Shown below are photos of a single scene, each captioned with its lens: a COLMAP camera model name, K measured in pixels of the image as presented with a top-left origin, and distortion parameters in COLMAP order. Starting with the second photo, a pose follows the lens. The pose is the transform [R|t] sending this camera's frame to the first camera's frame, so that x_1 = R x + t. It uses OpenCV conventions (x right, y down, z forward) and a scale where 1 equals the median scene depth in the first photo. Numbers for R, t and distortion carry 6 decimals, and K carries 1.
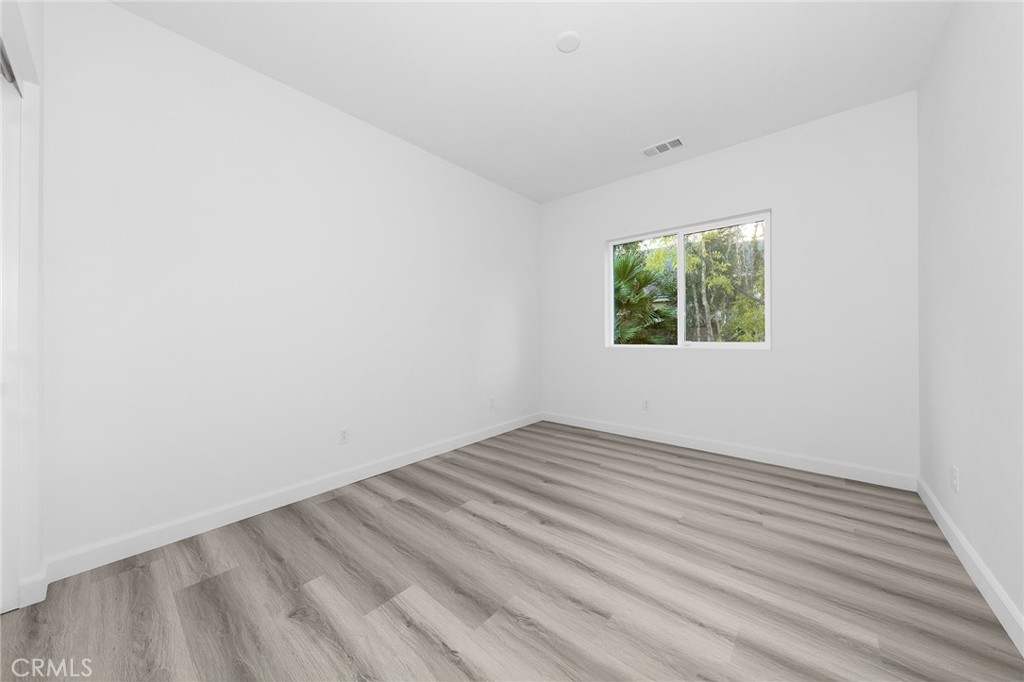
lens RADIAL K [[356.5, 0, 503.1], [0, 356.5, 339.3], [0, 0, 1]] dist [0.003308, 0.000056]
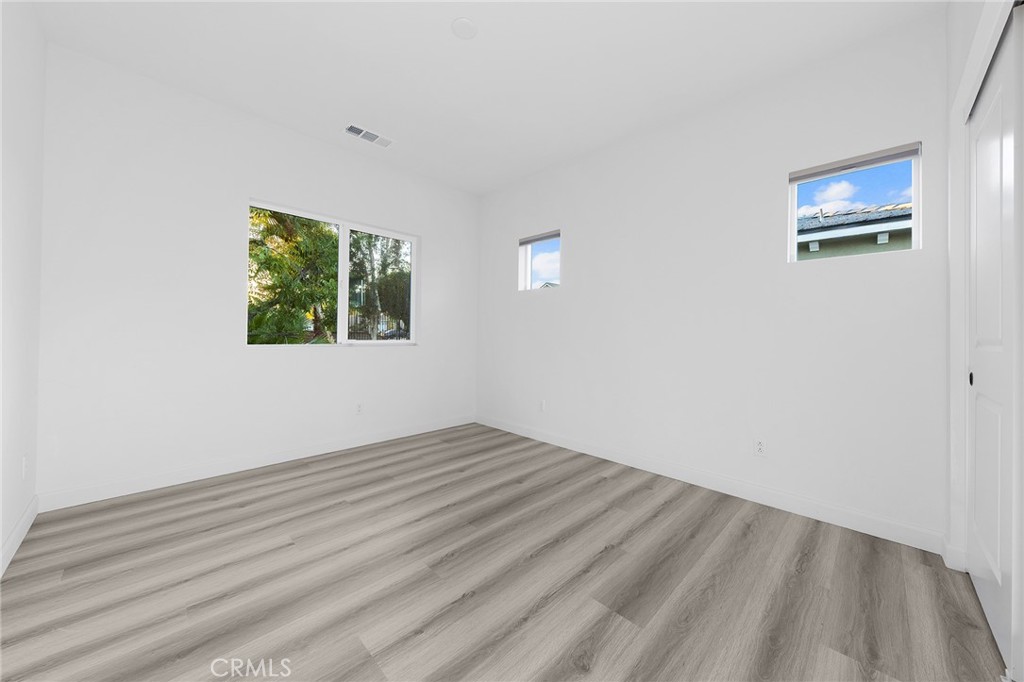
lens RADIAL K [[356.5, 0, 503.3], [0, 356.5, 338.0], [0, 0, 1]] dist [0.003308, 0.000056]
pose [[0.093104, -0.004587, 0.995646, -0.582559], [0.003198, 0.999986, 0.004308, -0.003827], [-0.995651, 0.002783, 0.093117, 0.403645]]
